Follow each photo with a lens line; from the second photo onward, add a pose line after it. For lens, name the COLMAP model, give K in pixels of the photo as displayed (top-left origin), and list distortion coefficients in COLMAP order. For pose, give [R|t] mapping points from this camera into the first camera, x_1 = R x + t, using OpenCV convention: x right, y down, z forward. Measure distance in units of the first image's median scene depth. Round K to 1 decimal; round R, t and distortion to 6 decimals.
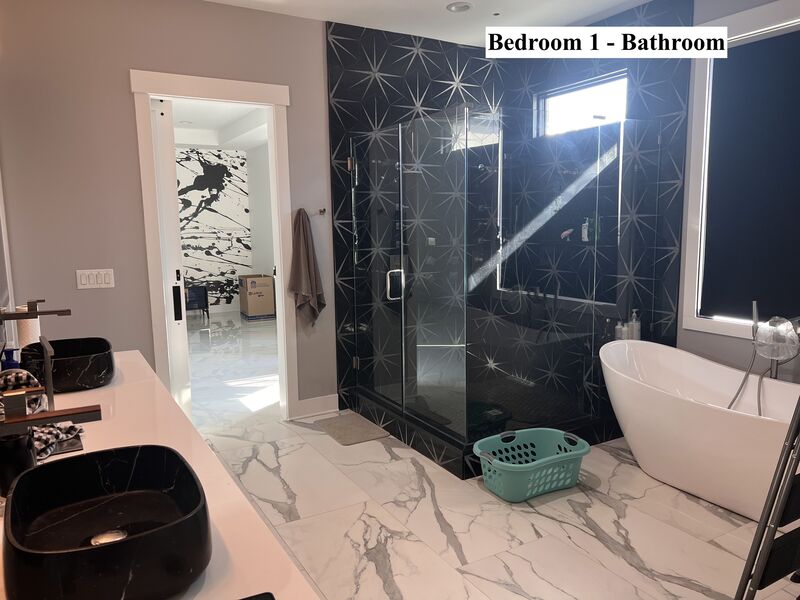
lens RADIAL K [[594.8, 0, 400.7], [0, 594.8, 304.1], [0, 0, 1]] dist [0.003472, -0.000070]
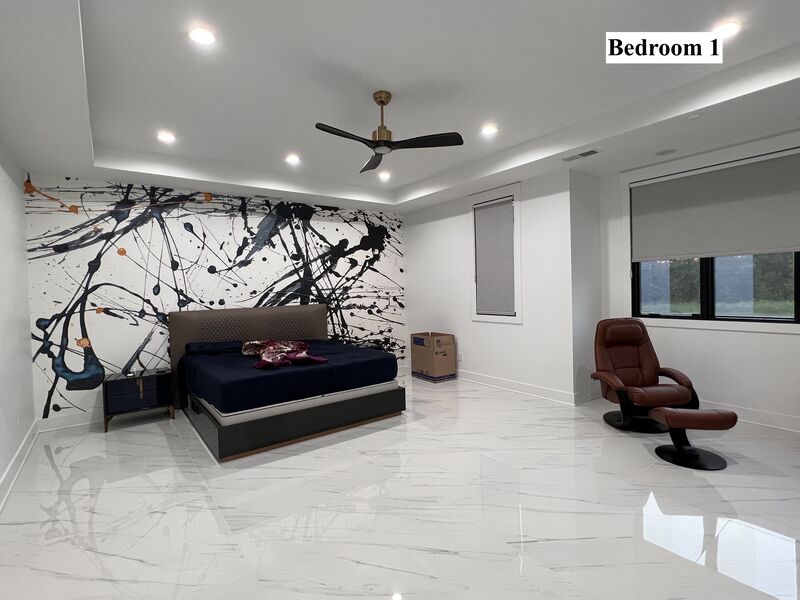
lens RADIAL K [[395.3, 0, 400.1], [0, 395.3, 294.5], [0, 0, 1]] dist [-0.000237, 0.000000]
pose [[0.992892, -0.012827, 0.118324, -0.352552], [0.026857, 0.992680, -0.117752, -0.035381], [-0.115948, 0.120093, 0.985968, 0.334114]]
